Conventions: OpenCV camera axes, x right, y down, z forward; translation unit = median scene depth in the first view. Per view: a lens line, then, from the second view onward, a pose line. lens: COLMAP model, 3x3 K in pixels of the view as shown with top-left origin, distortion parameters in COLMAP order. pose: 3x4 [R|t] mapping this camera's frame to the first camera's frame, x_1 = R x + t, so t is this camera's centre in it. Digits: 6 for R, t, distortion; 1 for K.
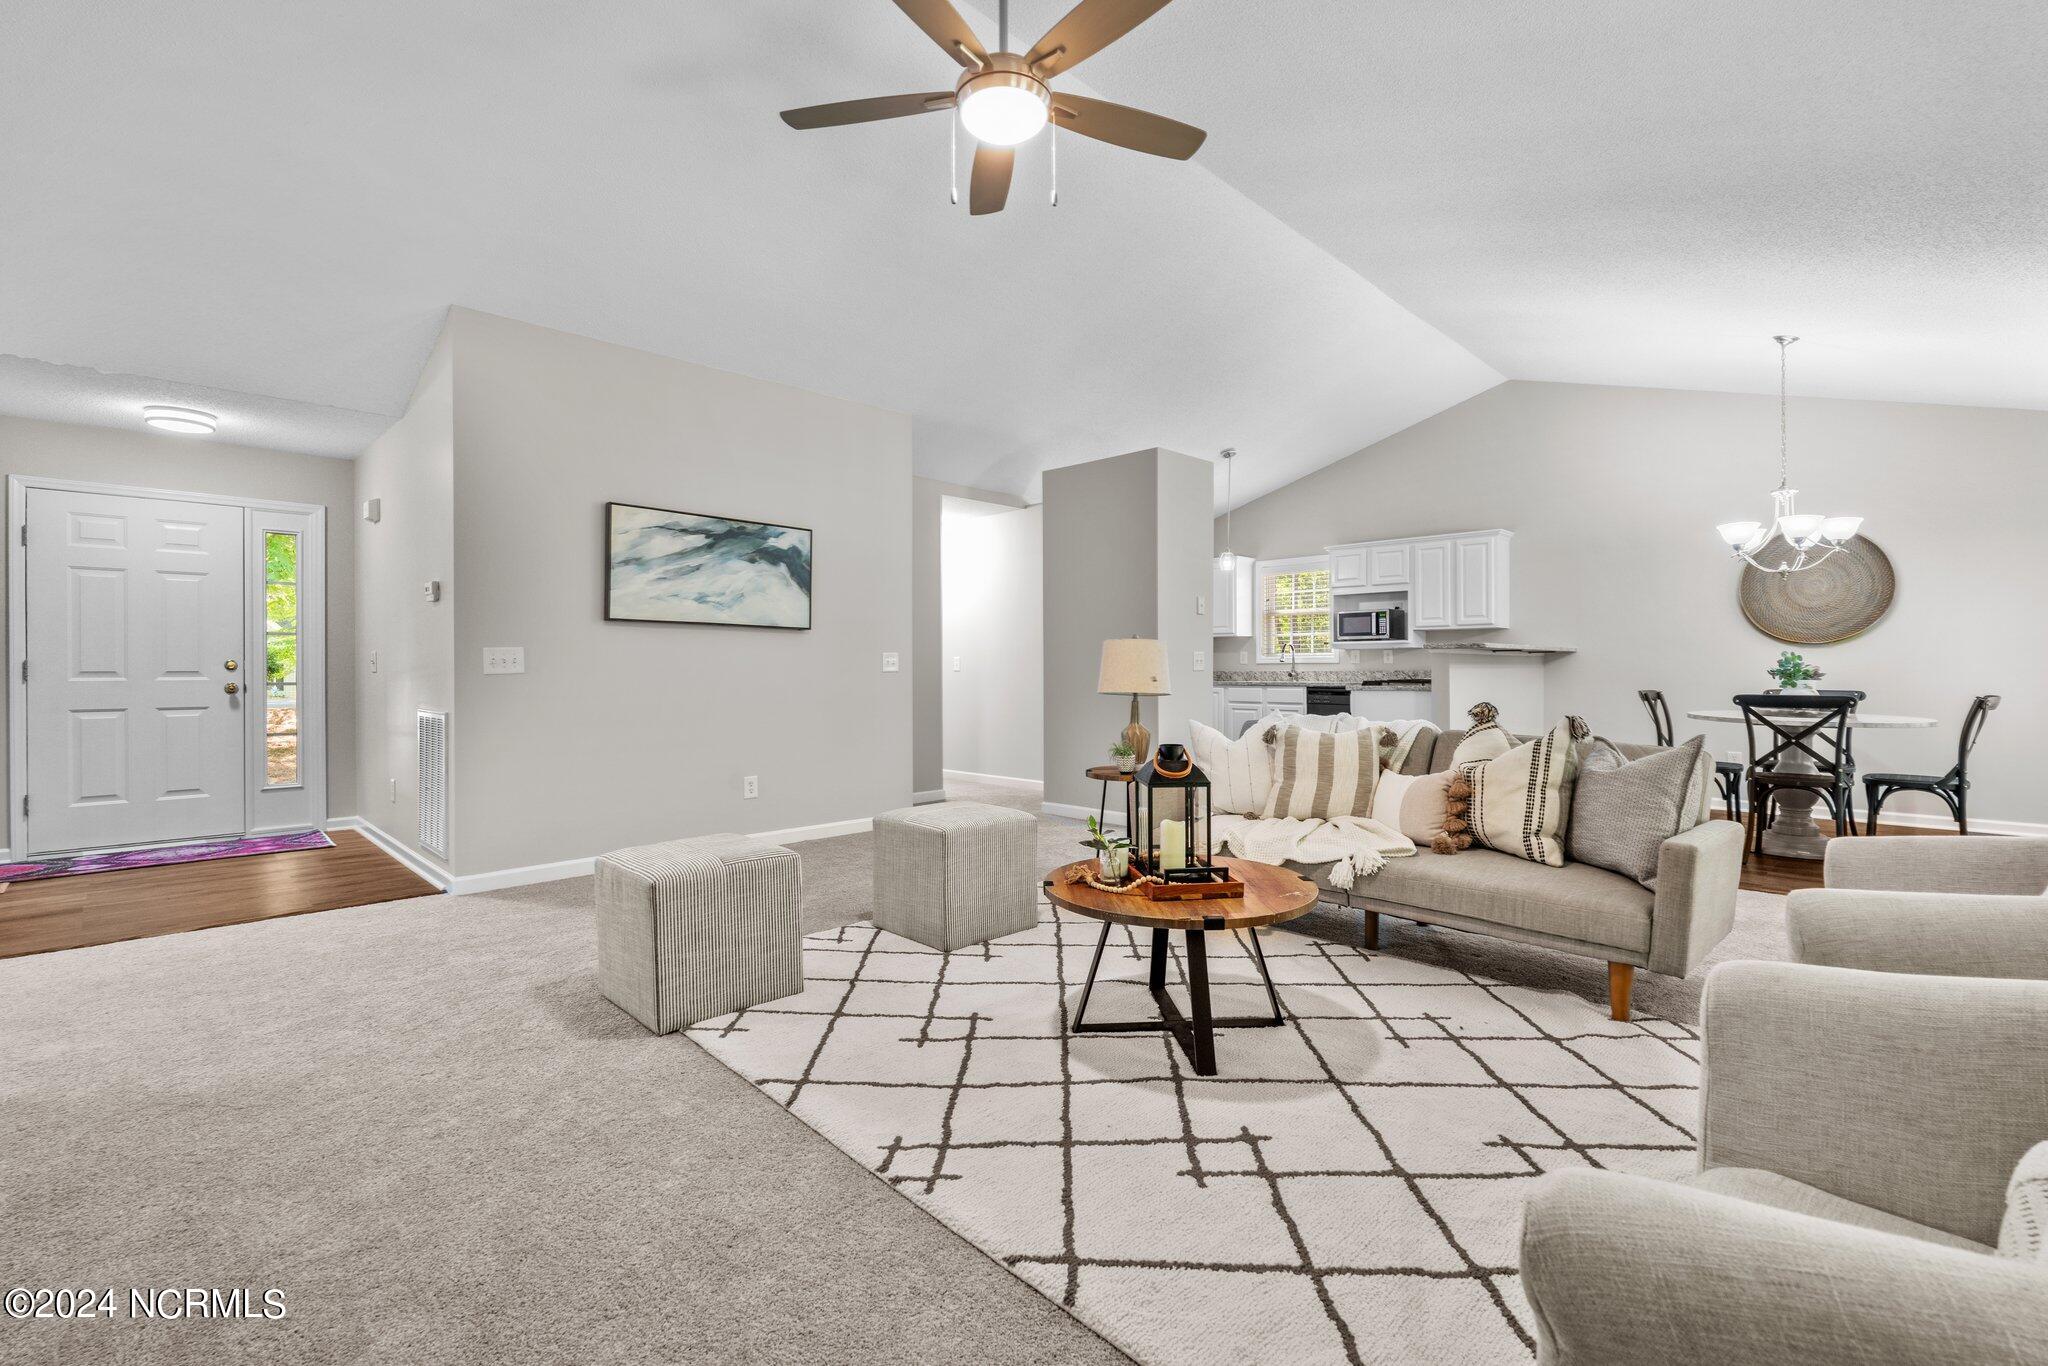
lens RADIAL K [[904.7, 0, 1026.5], [0, 904.7, 677.1], [0, 0, 1]] dist [-0.002828, -0.000564]
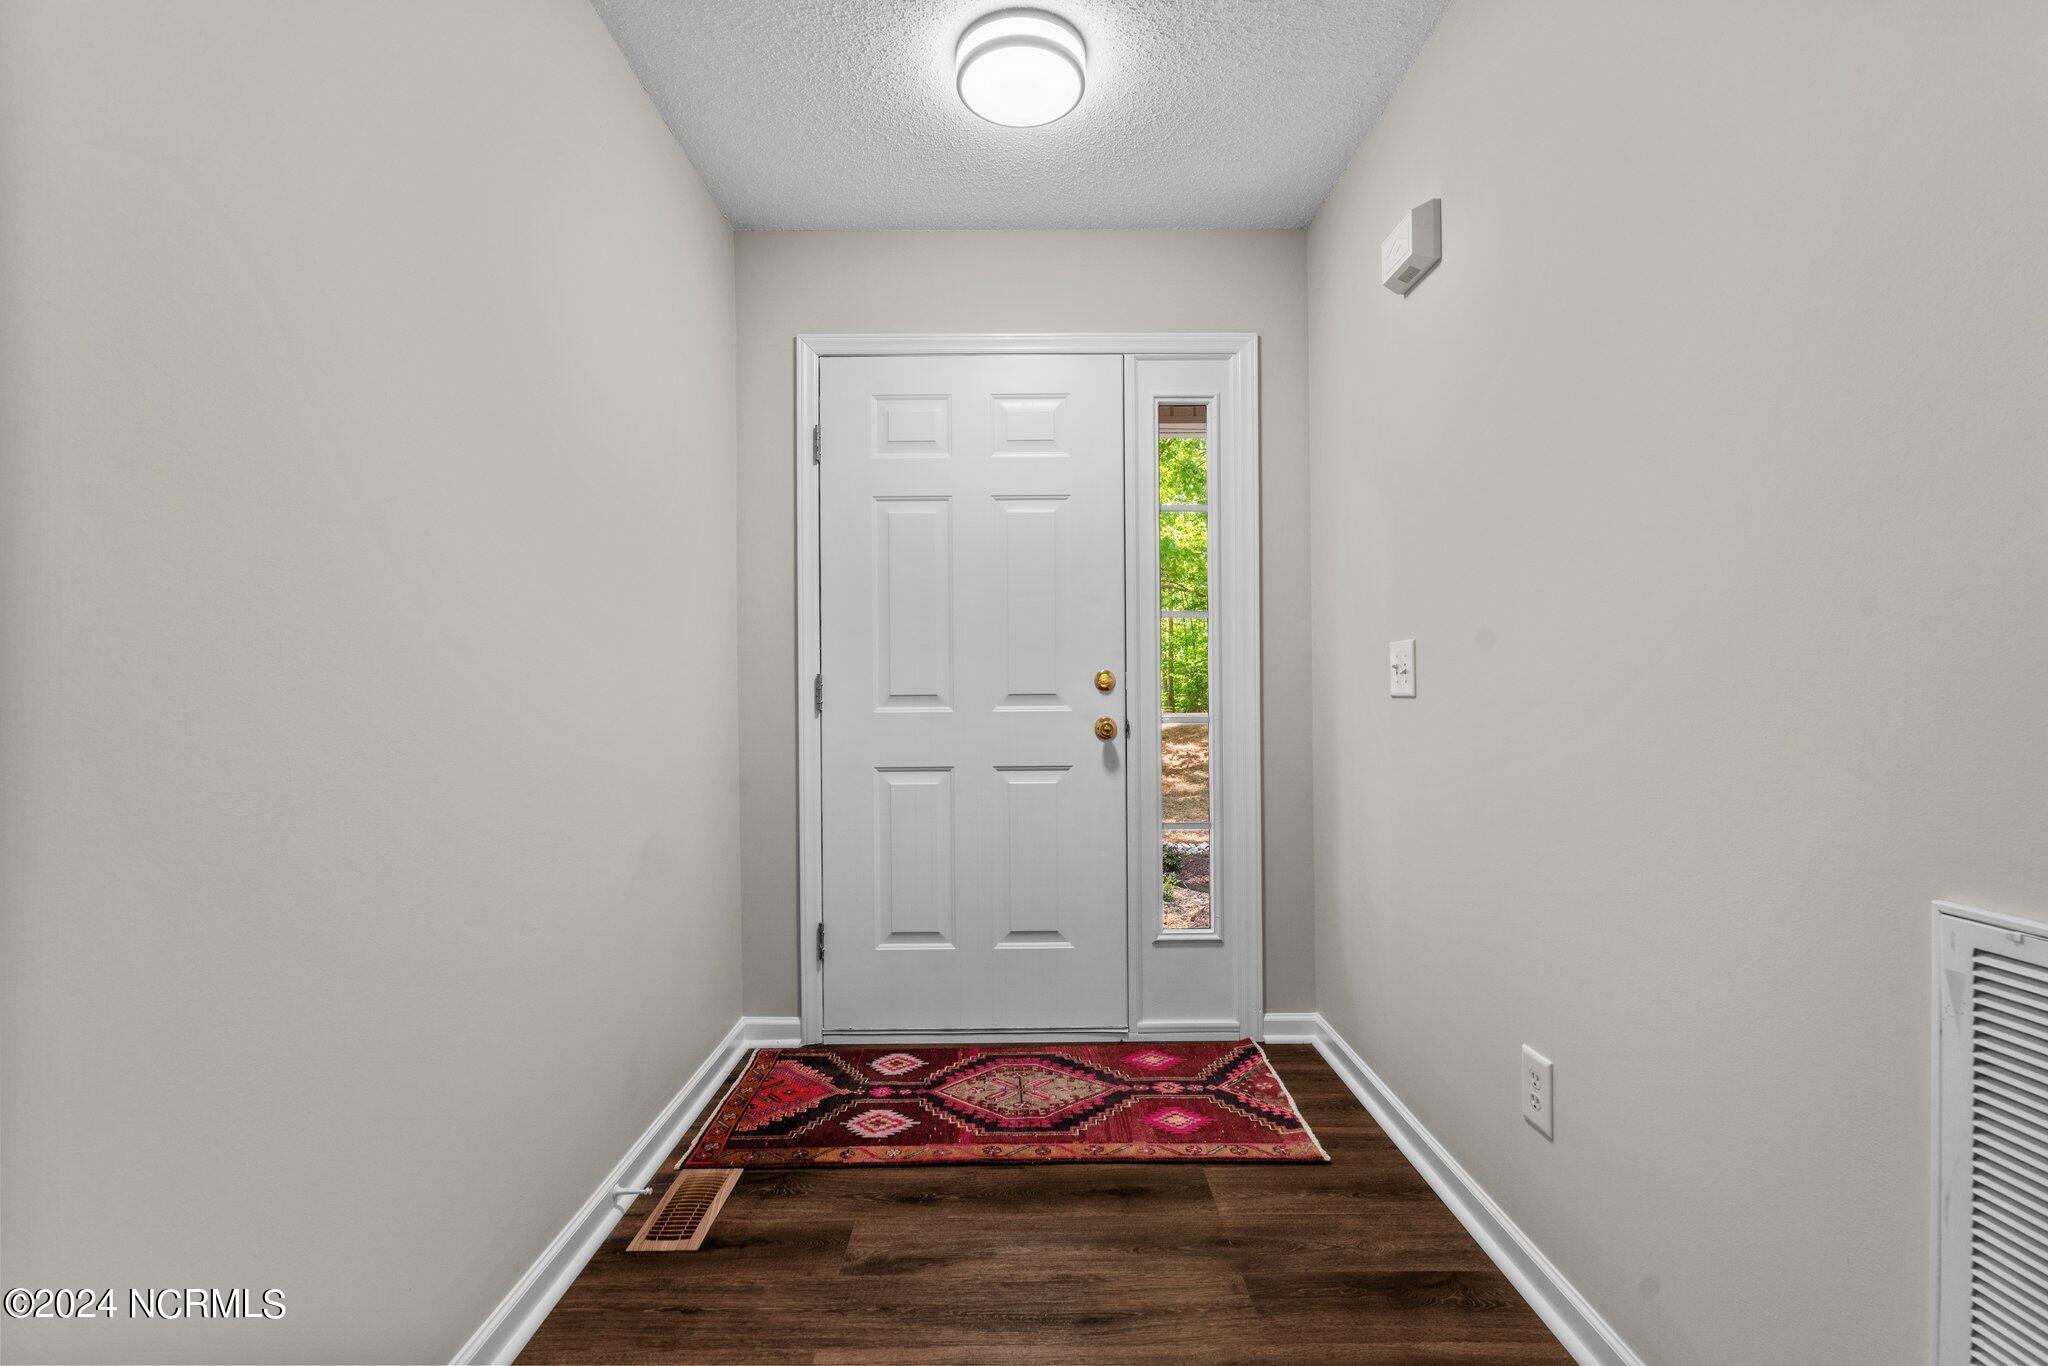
lens RADIAL K [[904.7, 0, 1026.5], [0, 904.7, 677.1], [0, 0, 1]] dist [-0.002828, -0.000564]
pose [[0.713378, -0.012326, -0.700671, -0.433890], [0.001370, 0.999868, -0.016195, -0.005638], [0.700779, 0.010594, 0.713300, 0.473591]]
